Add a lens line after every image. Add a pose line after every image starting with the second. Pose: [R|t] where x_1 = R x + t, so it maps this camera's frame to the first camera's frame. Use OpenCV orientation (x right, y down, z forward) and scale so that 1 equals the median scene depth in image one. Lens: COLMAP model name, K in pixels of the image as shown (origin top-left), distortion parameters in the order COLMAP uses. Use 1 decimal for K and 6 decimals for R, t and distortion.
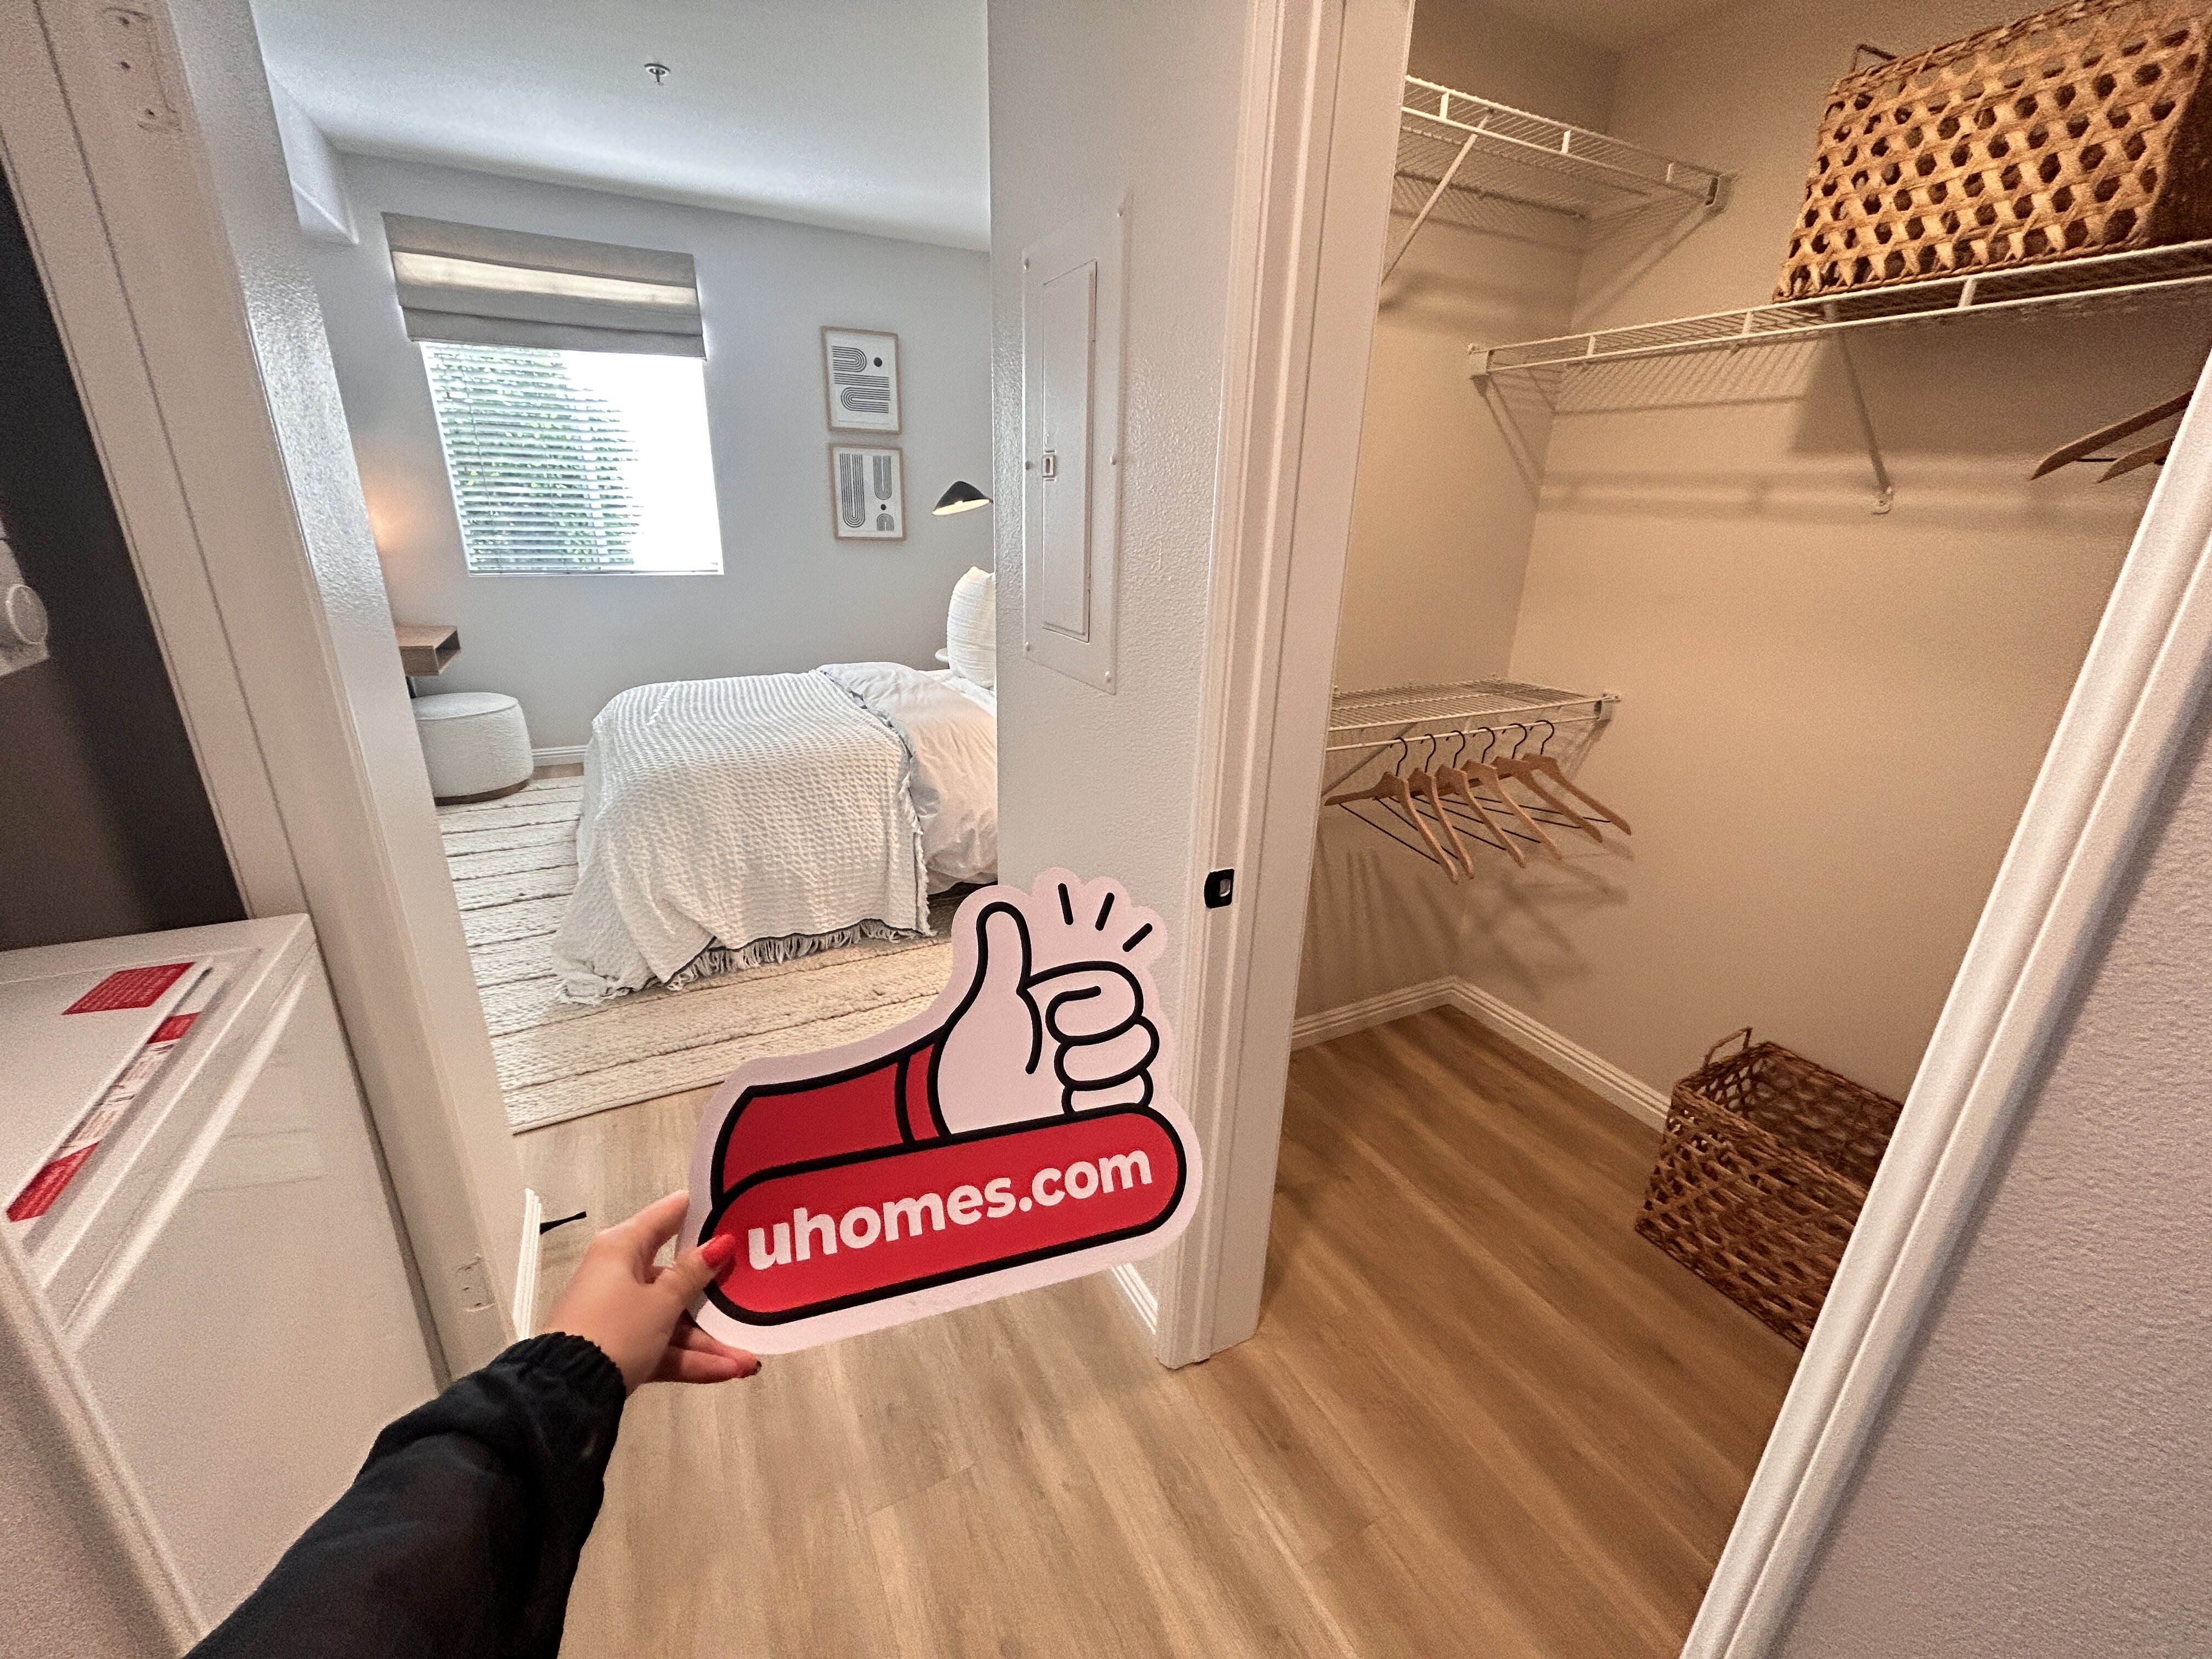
lens RADIAL K [[901.0, 0, 1104.2], [0, 901.0, 825.2], [0, 0, 1]] dist [0.002495, -0.001960]
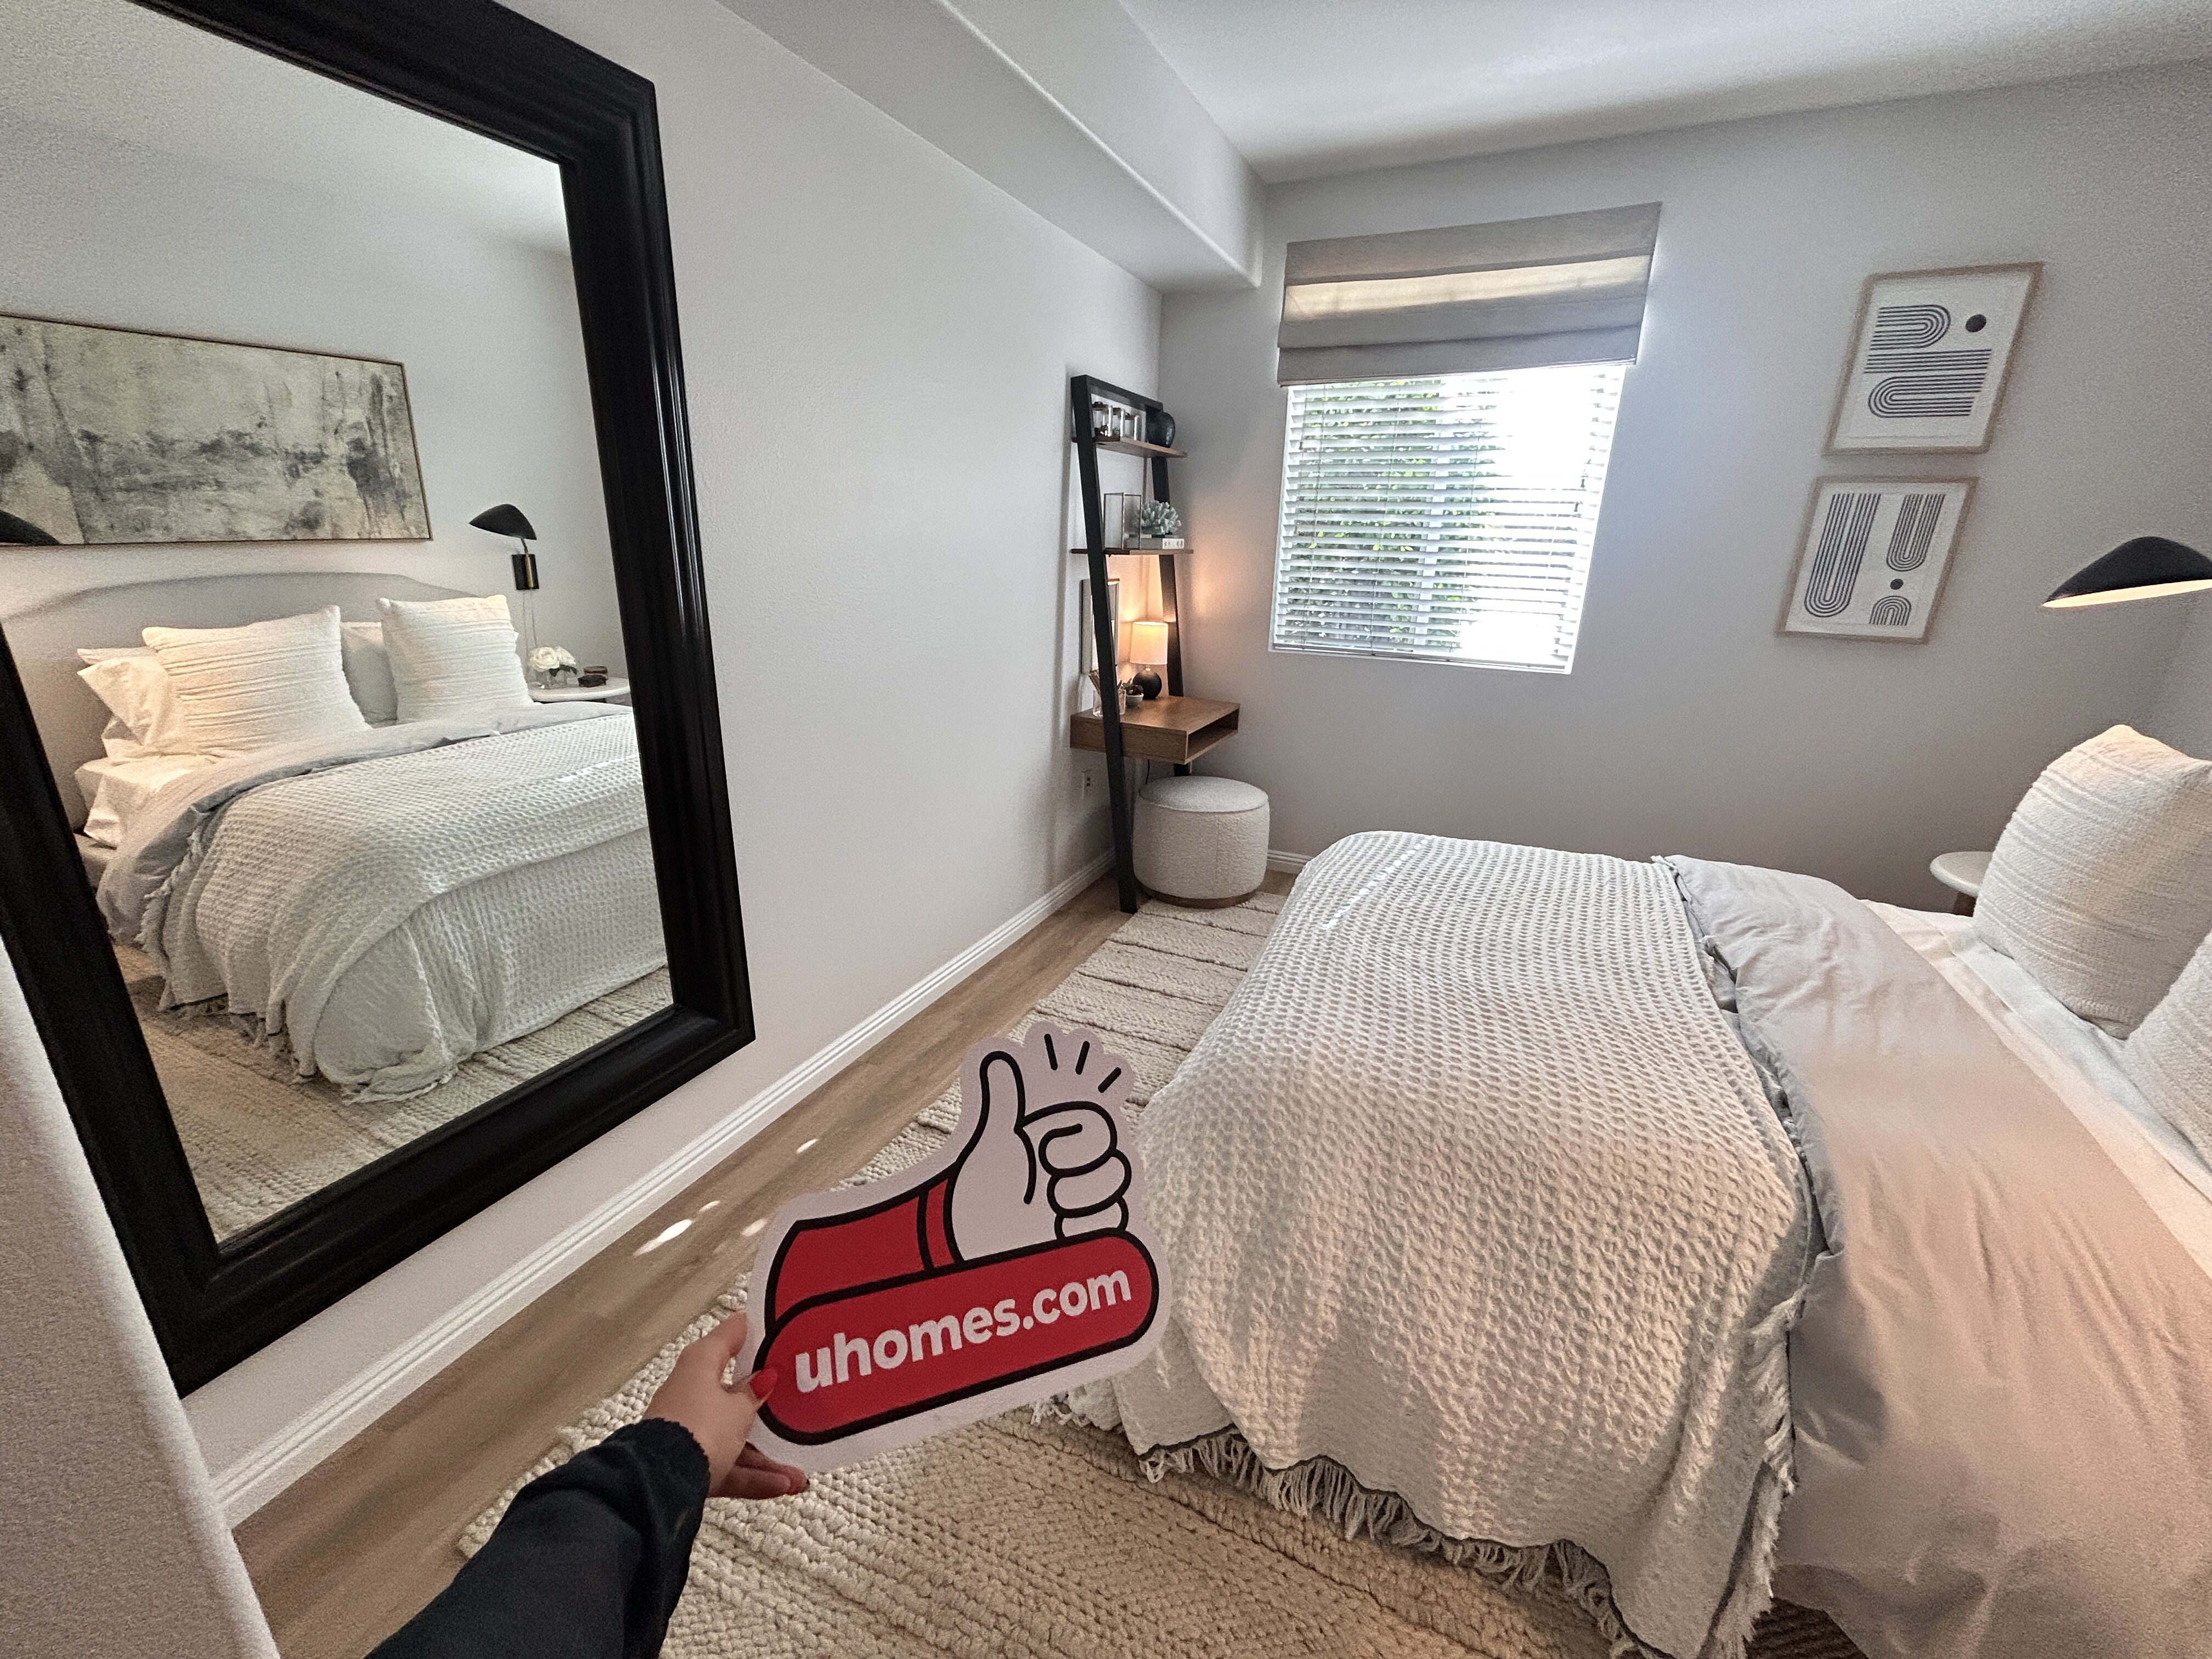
lens RADIAL K [[901.0, 0, 1104.2], [0, 901.0, 825.2], [0, 0, 1]] dist [0.002495, -0.001960]
pose [[0.616716, 0.231751, -0.752298, -0.131950], [-0.273733, 0.959176, 0.071082, -0.162695], [0.738059, 0.162091, 0.654977, 0.418367]]
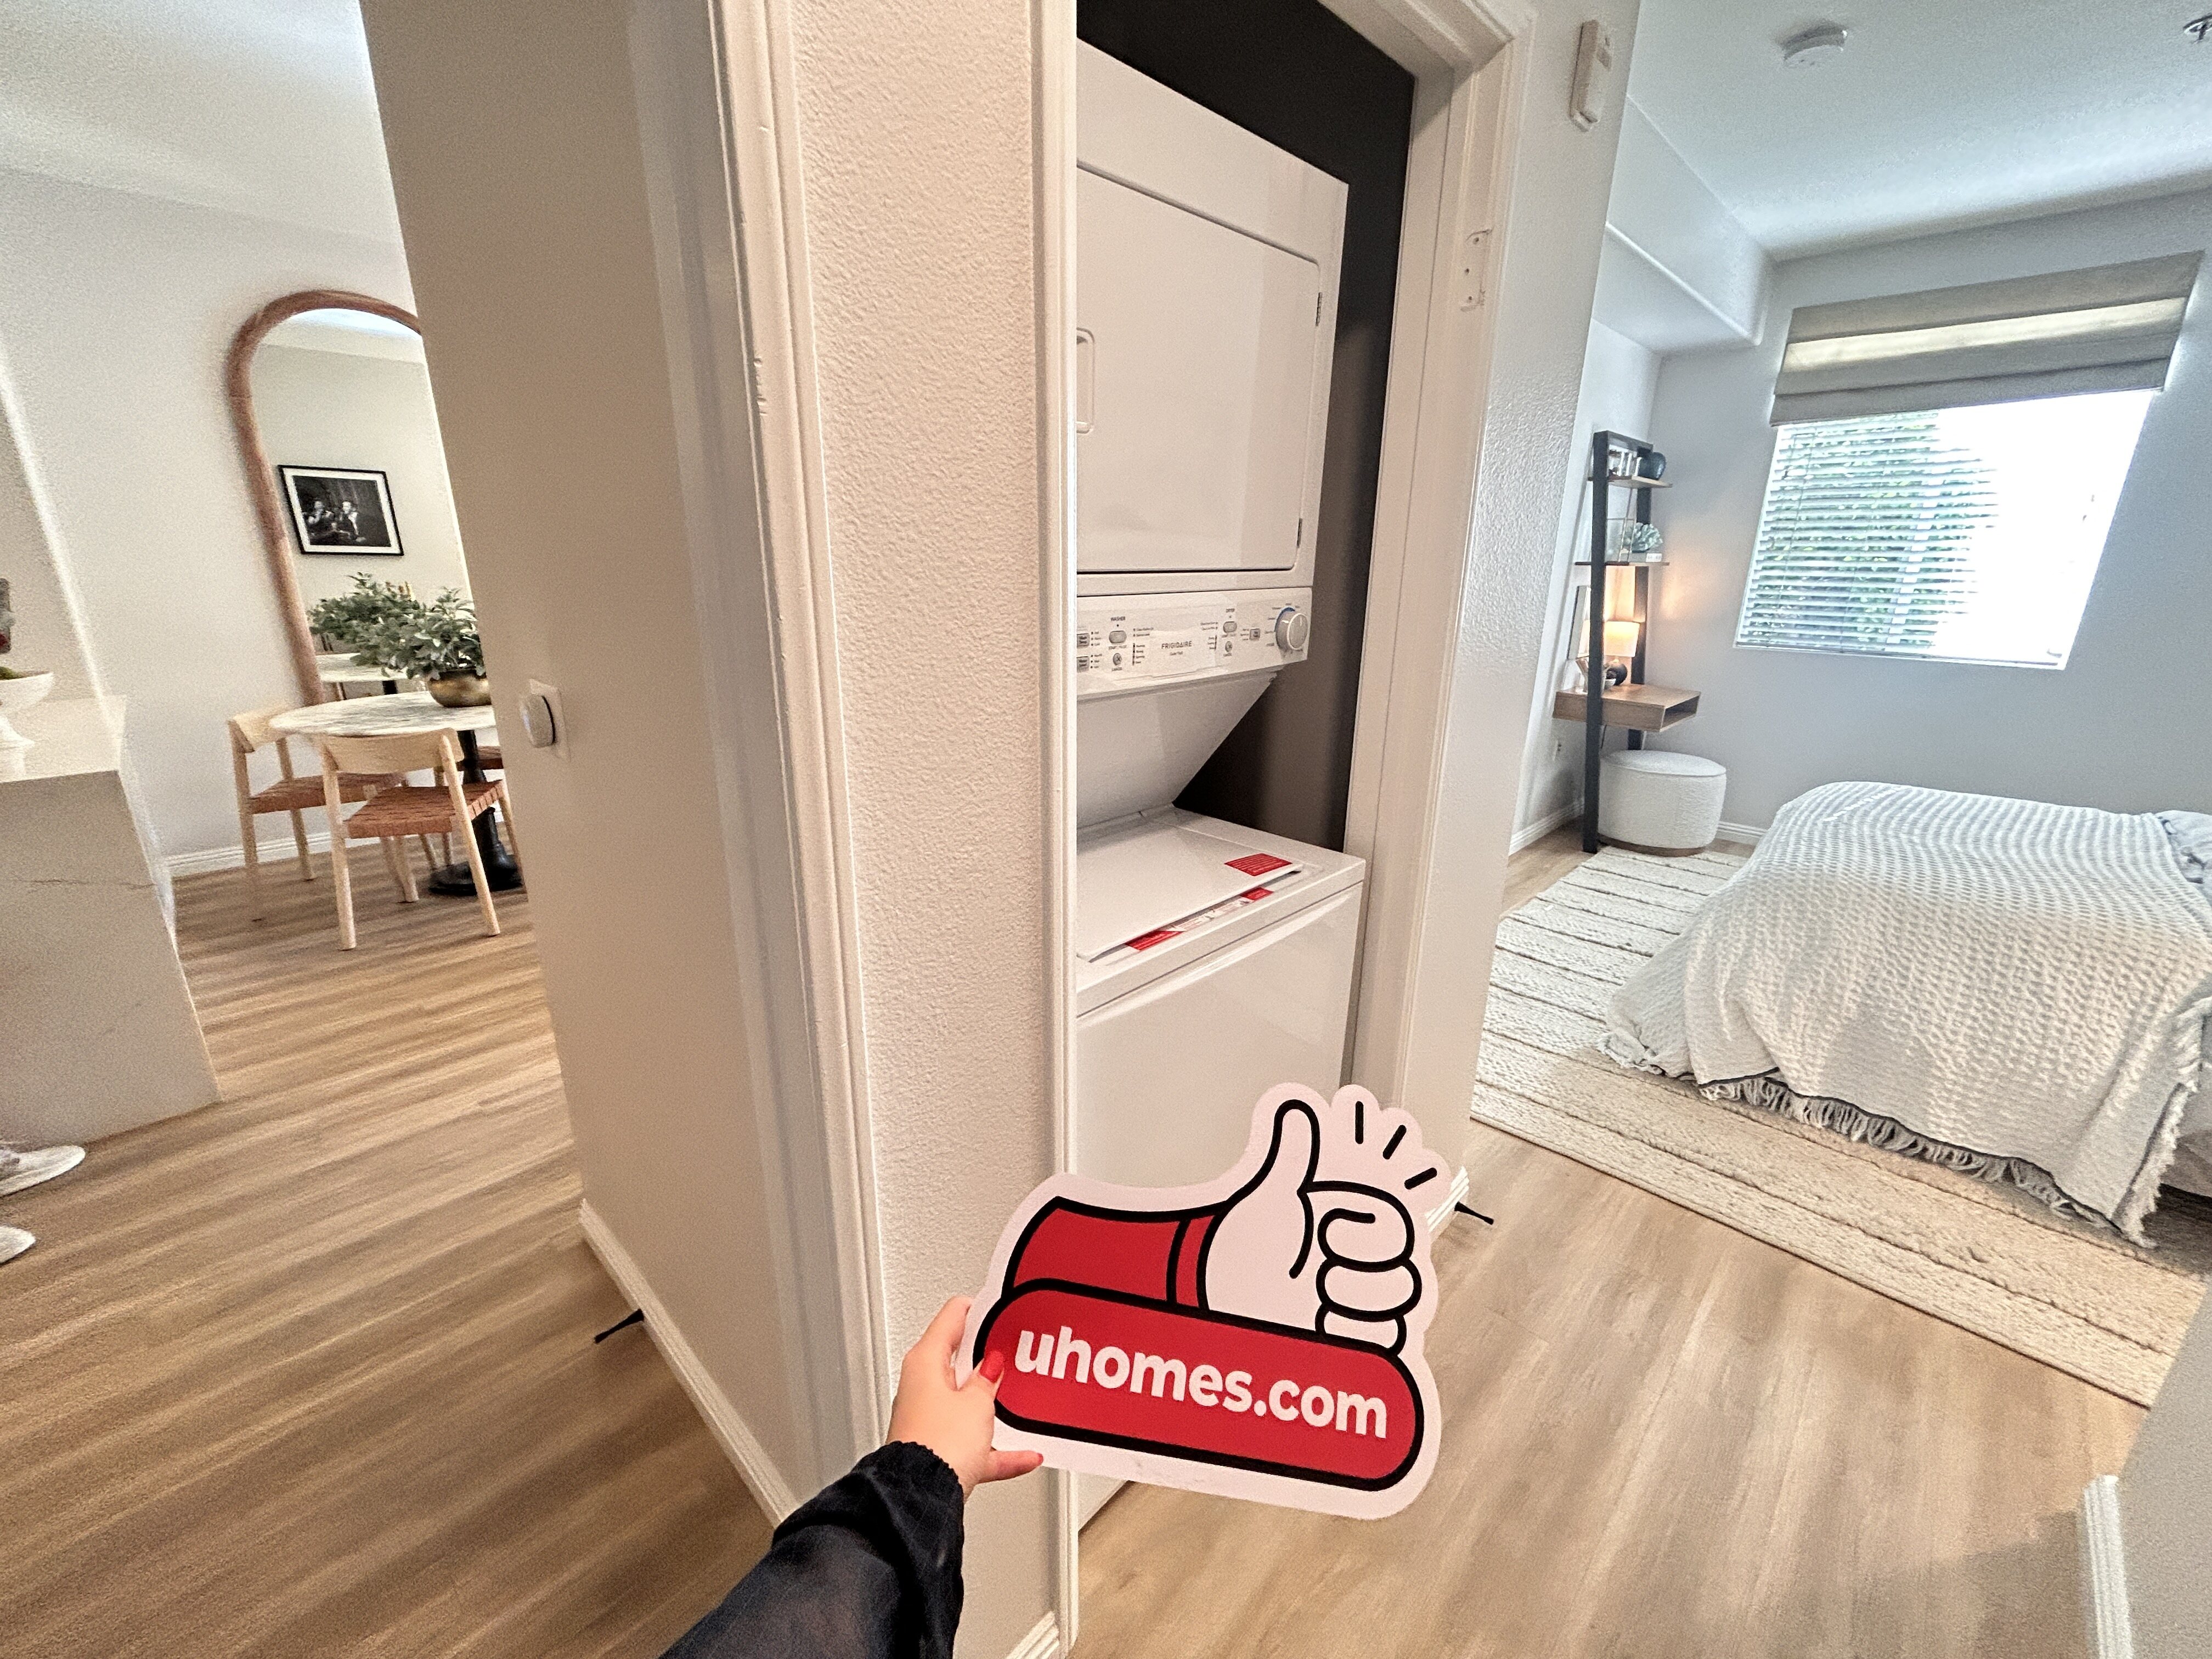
lens RADIAL K [[901.0, 0, 1104.2], [0, 901.0, 825.2], [0, 0, 1]] dist [0.002495, -0.001960]
pose [[0.315815, 0.253439, -0.914346, 0.067974], [-0.324582, 0.934383, 0.146883, -0.006977], [0.891576, 0.250393, 0.377354, 0.035966]]
